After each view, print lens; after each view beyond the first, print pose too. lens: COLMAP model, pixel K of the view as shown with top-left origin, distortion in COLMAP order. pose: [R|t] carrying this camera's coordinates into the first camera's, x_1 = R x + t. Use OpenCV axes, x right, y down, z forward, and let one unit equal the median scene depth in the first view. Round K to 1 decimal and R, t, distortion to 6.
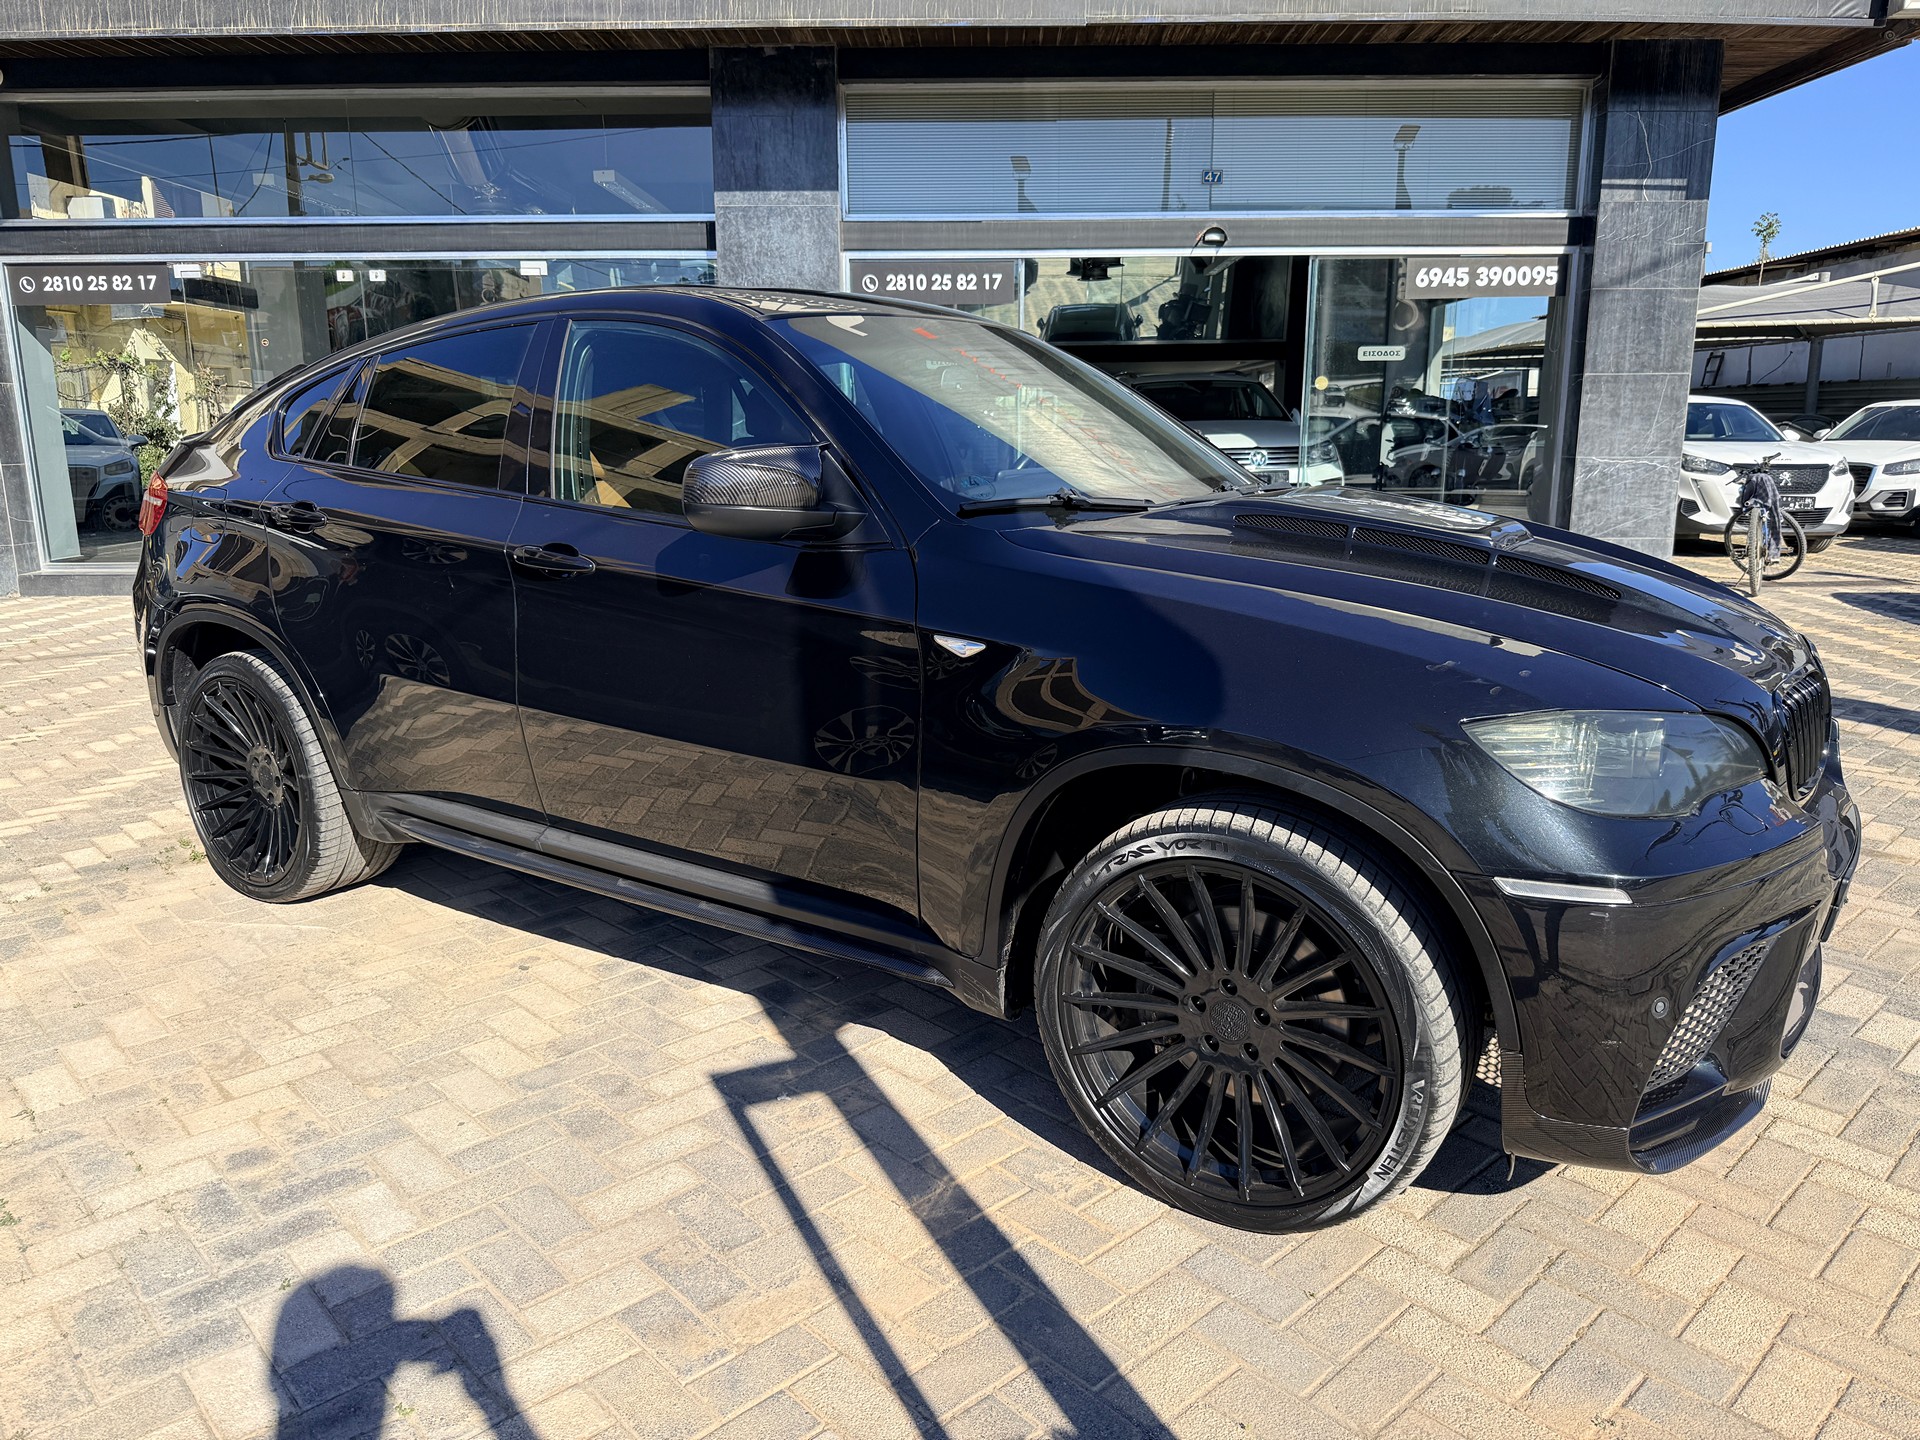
lens RADIAL K [[1380.4, 0, 958.2], [0, 1380.4, 725.9], [0, 0, 1]] dist [-0.004251, -0.002679]
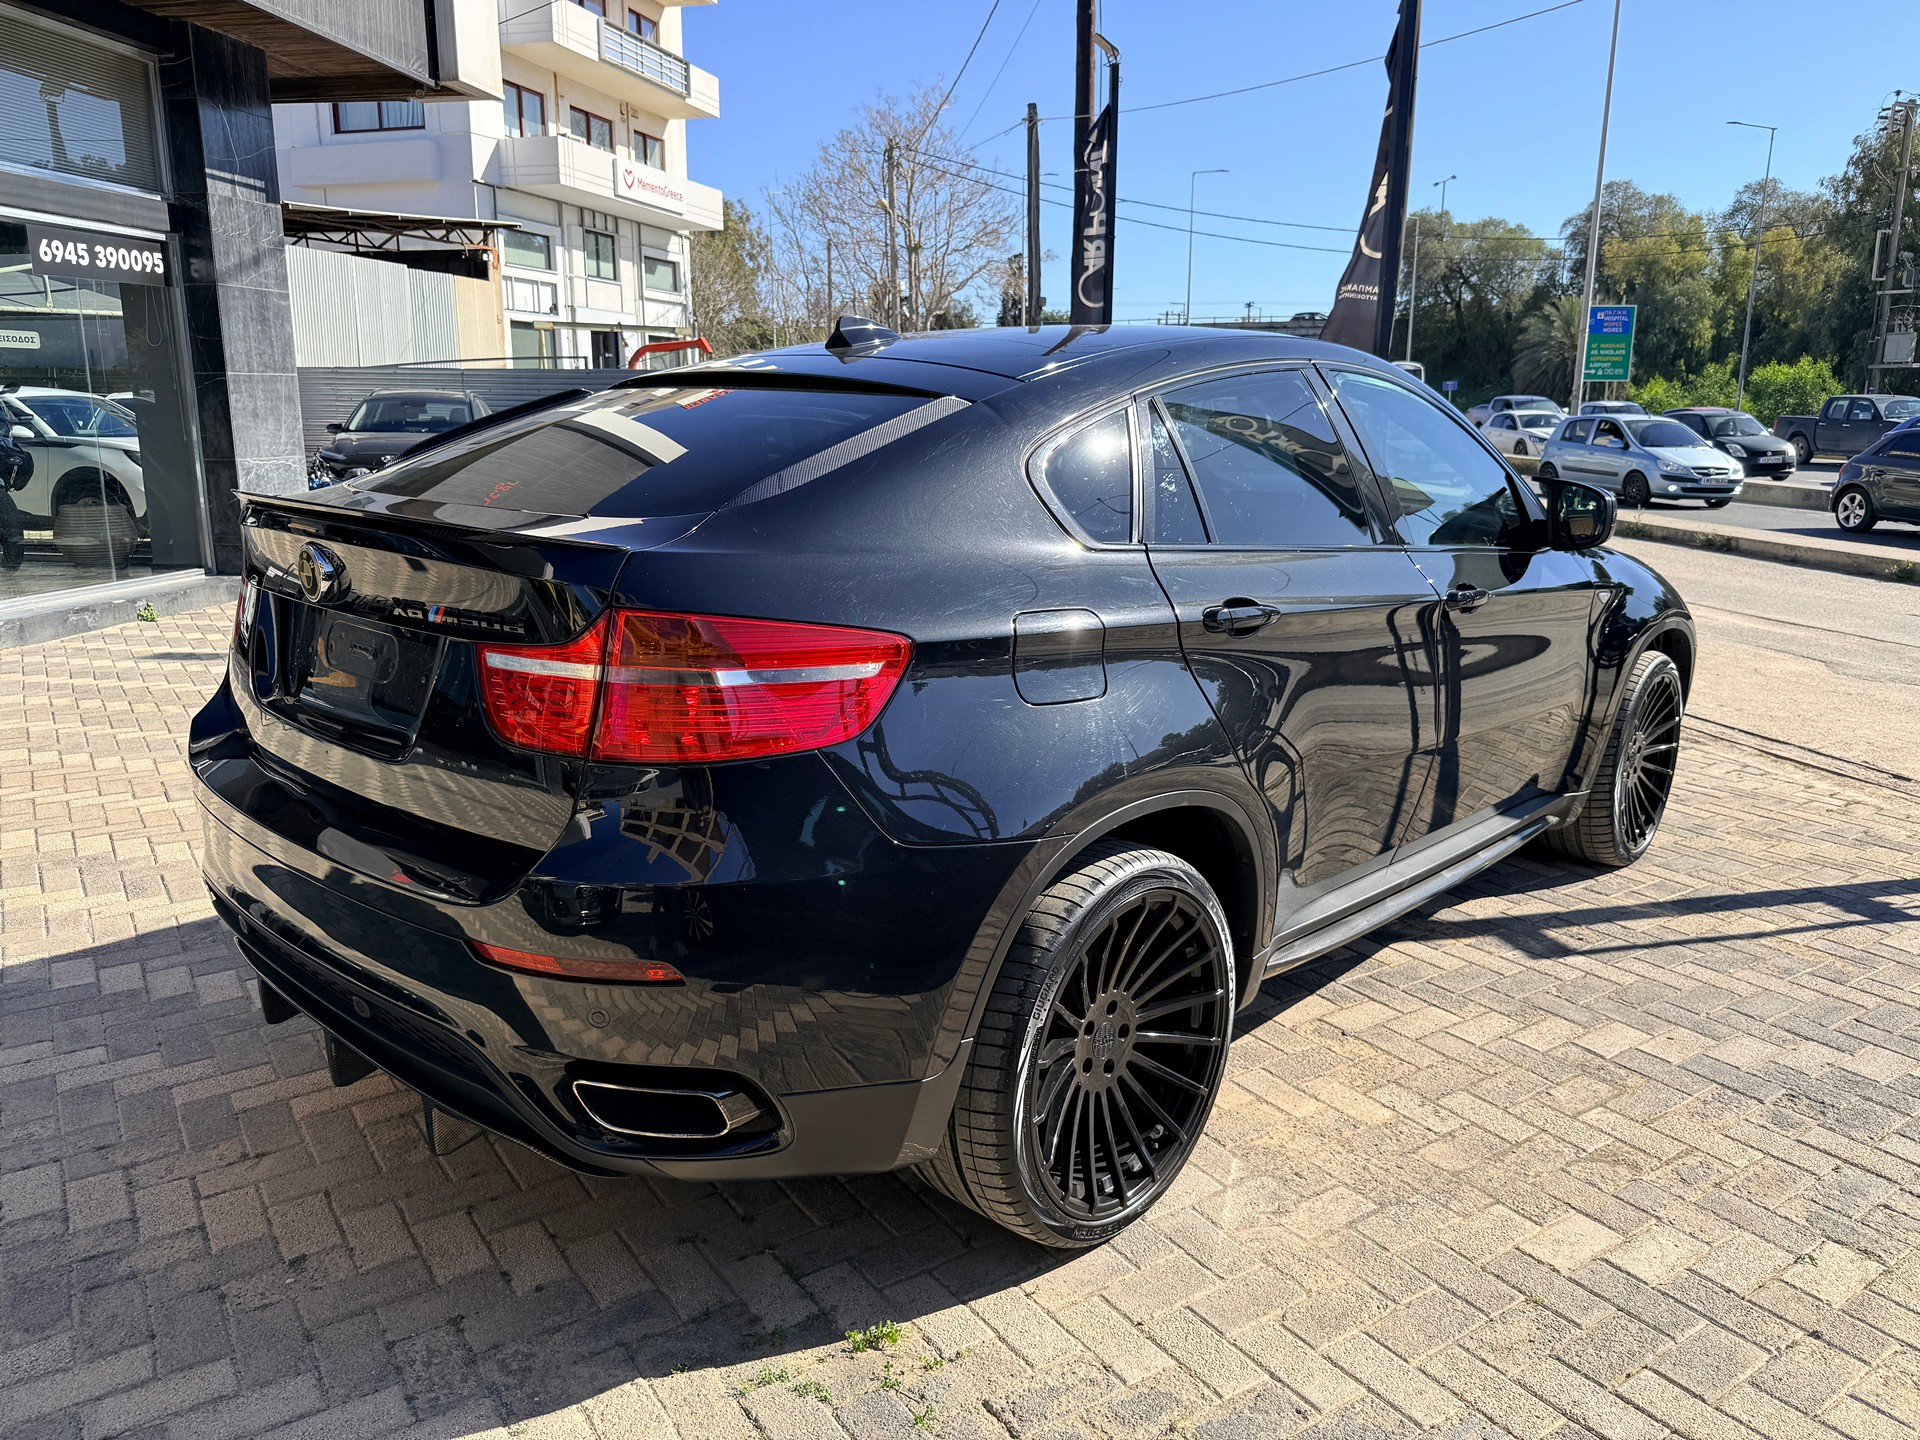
lens RADIAL K [[1361.5, 0, 960.0], [0, 1361.5, 720.0], [0, 0, 1]] dist [0.000279, -0.001854]
pose [[0.156667, -0.219908, 0.962858, -0.435135], [0.205520, 0.960815, 0.186001, -0.095655], [-0.966031, 0.168746, 0.195724, 0.366837]]
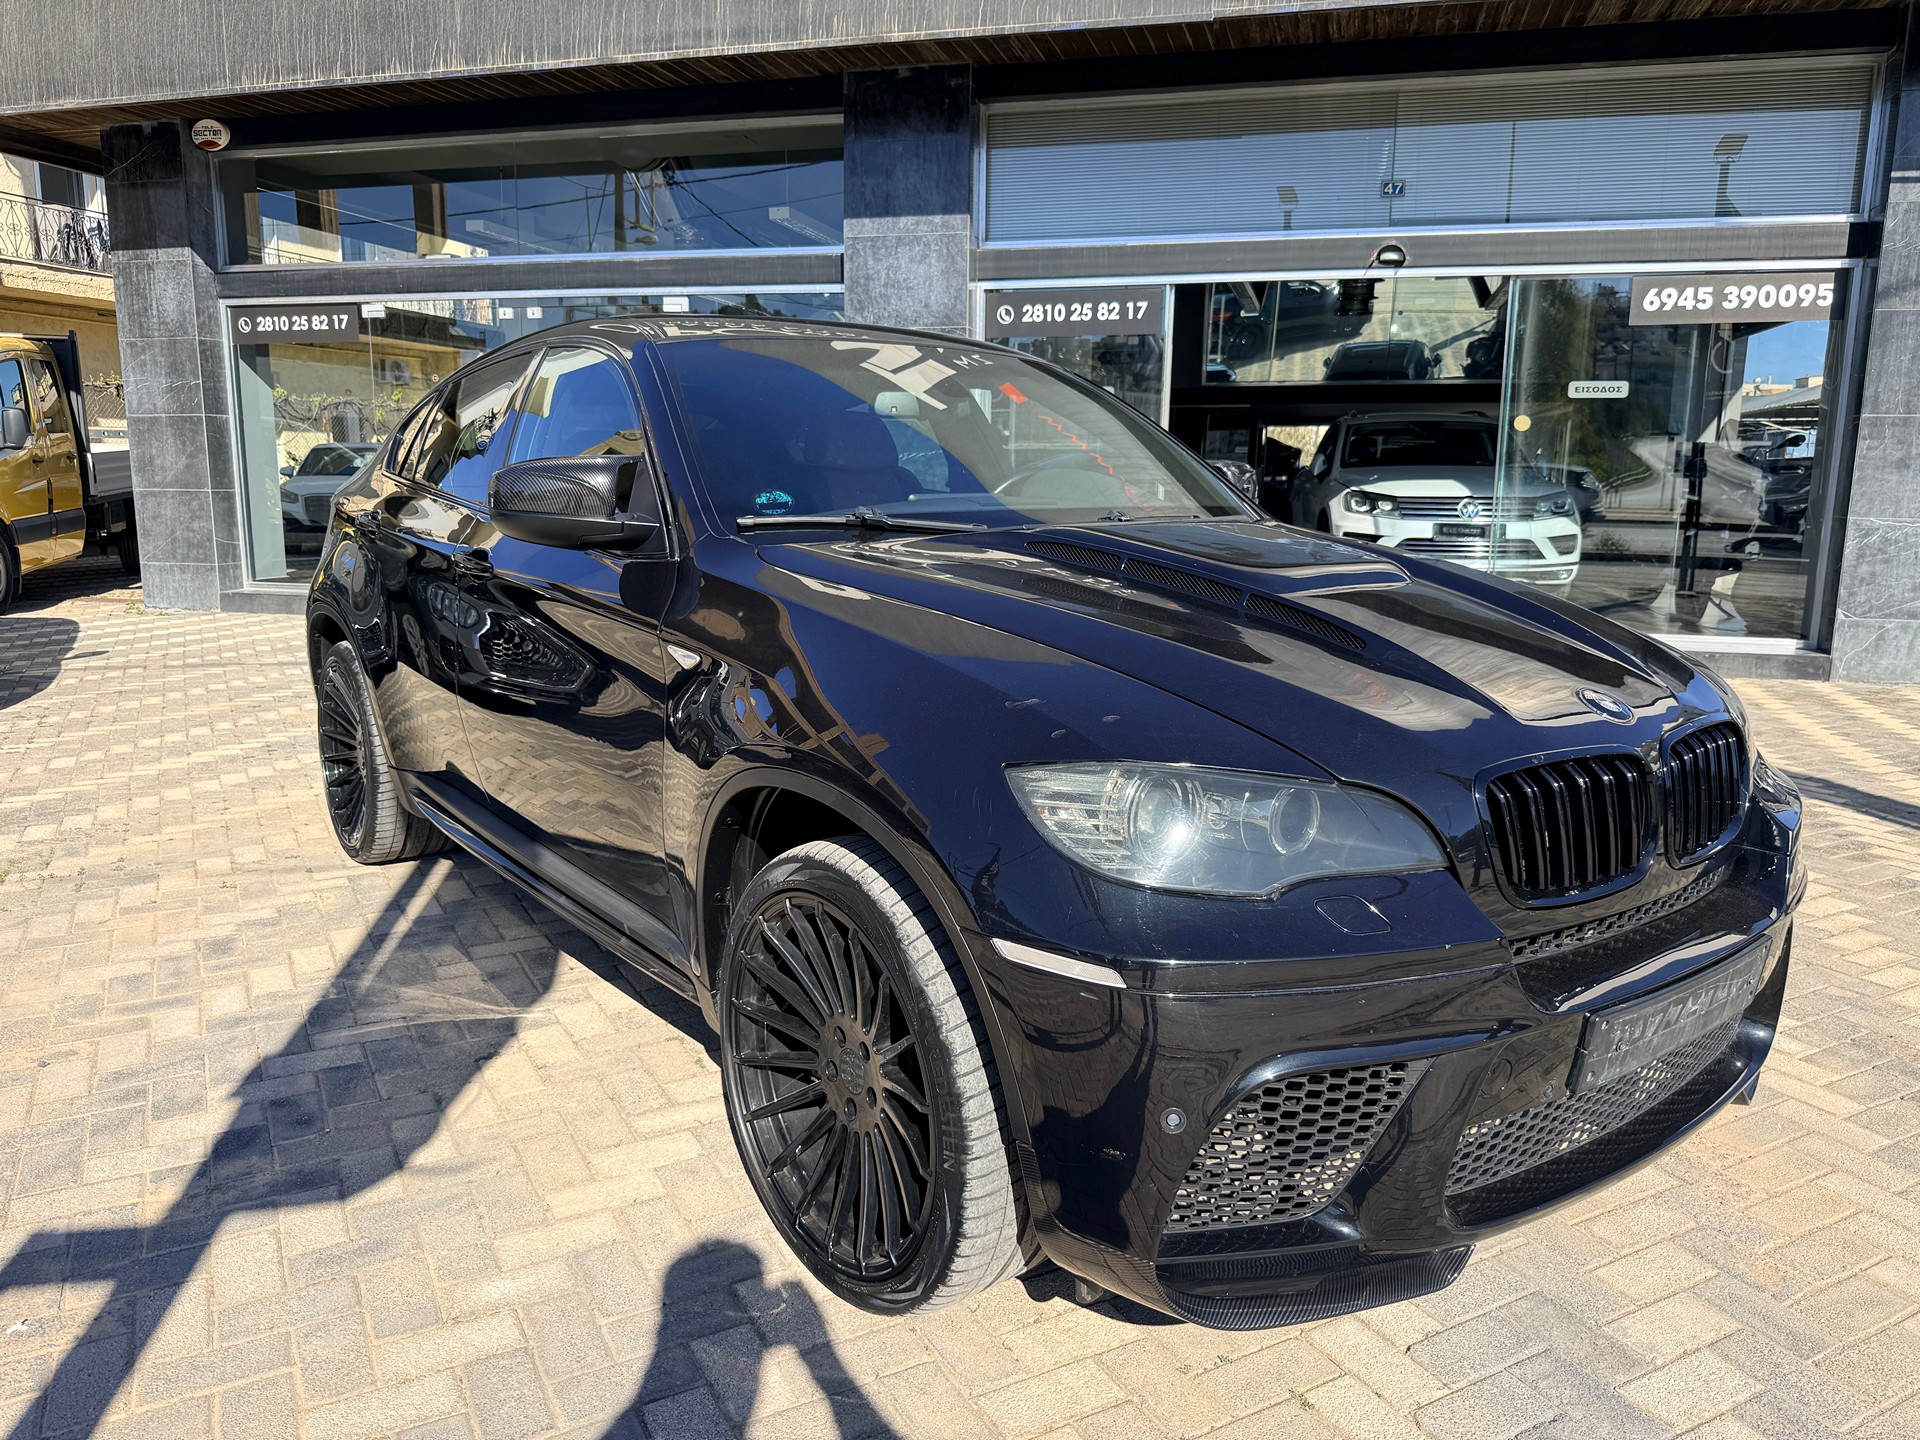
lens RADIAL K [[1373.9, 0, 959.0], [0, 1373.9, 724.3], [0, 0, 1]] dist [0.009807, -0.020712]
pose [[0.967424, 0.060396, -0.245853, 0.154535], [-0.068784, 0.997301, -0.025666, -0.019004], [0.243639, 0.041741, 0.968967, 0.104661]]
